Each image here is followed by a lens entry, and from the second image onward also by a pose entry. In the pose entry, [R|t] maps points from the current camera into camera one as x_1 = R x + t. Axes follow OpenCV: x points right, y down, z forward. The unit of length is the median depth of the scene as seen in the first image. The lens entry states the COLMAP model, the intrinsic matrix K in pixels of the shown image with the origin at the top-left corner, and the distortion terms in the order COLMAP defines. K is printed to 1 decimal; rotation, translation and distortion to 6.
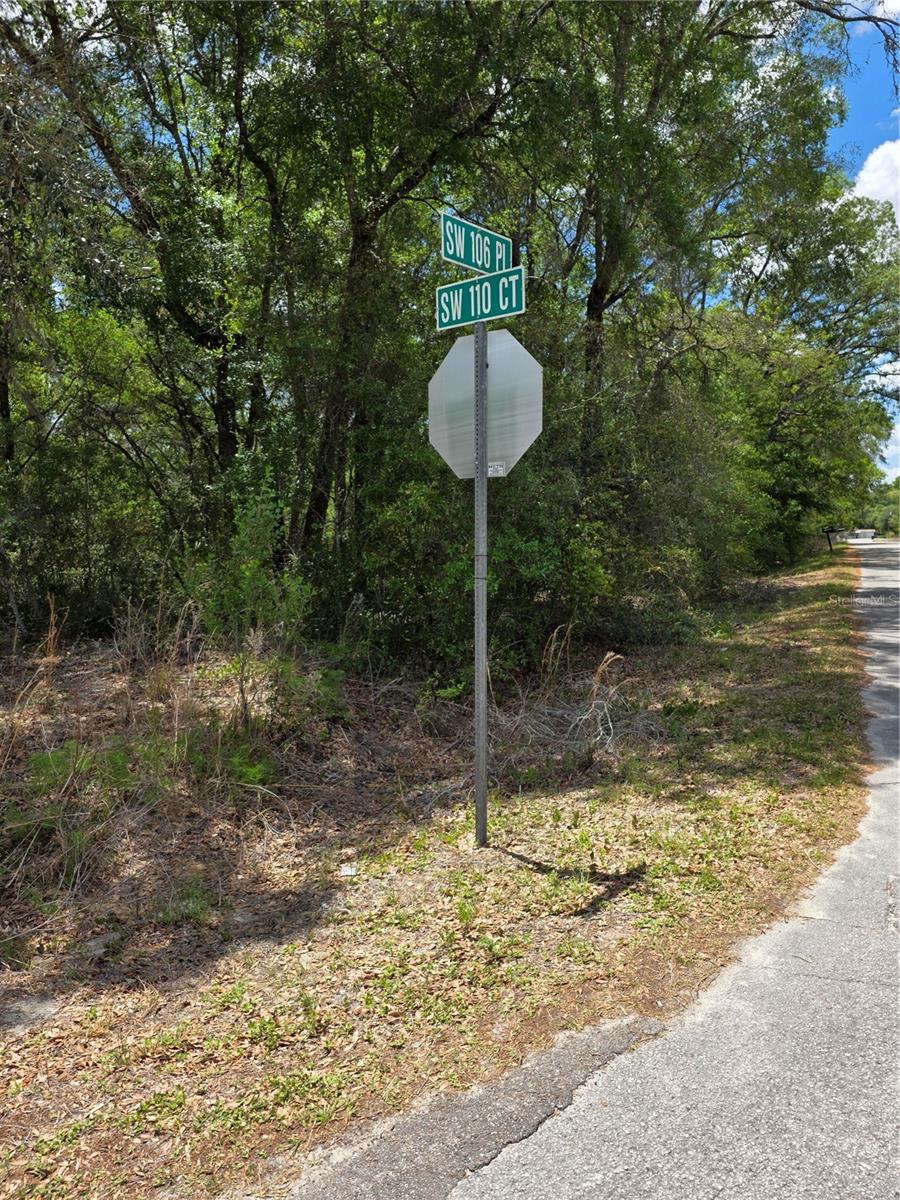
lens RADIAL K [[833.8, 0, 450.0], [0, 833.8, 600.0], [0, 0, 1]] dist [0.038776, -0.052895]
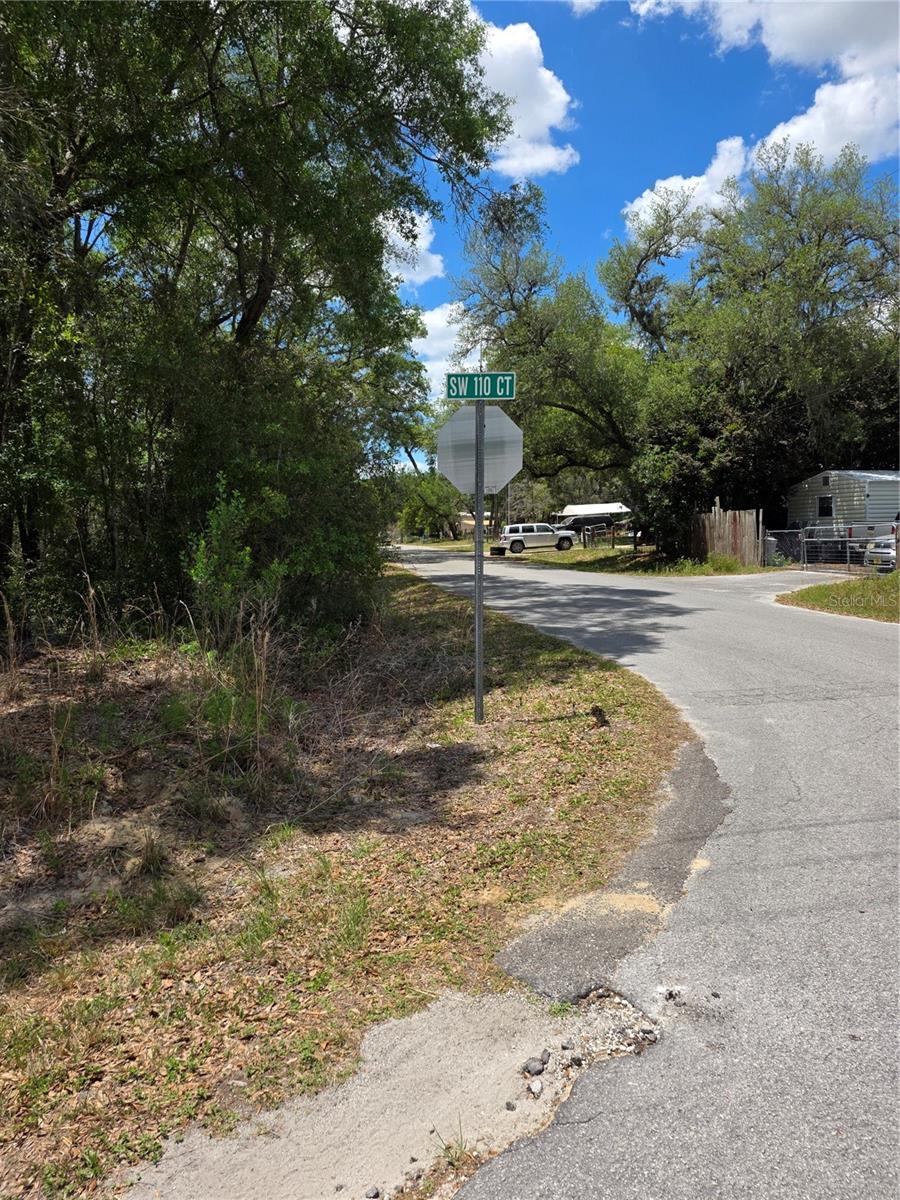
lens RADIAL K [[833.8, 0, 450.0], [0, 833.8, 600.0], [0, 0, 1]] dist [0.038776, -0.052895]
pose [[0.801942, -0.049657, 0.595334, -1.039637], [0.049064, 0.998647, 0.017206, 0.029369], [-0.595384, 0.015411, 0.803294, -0.280119]]
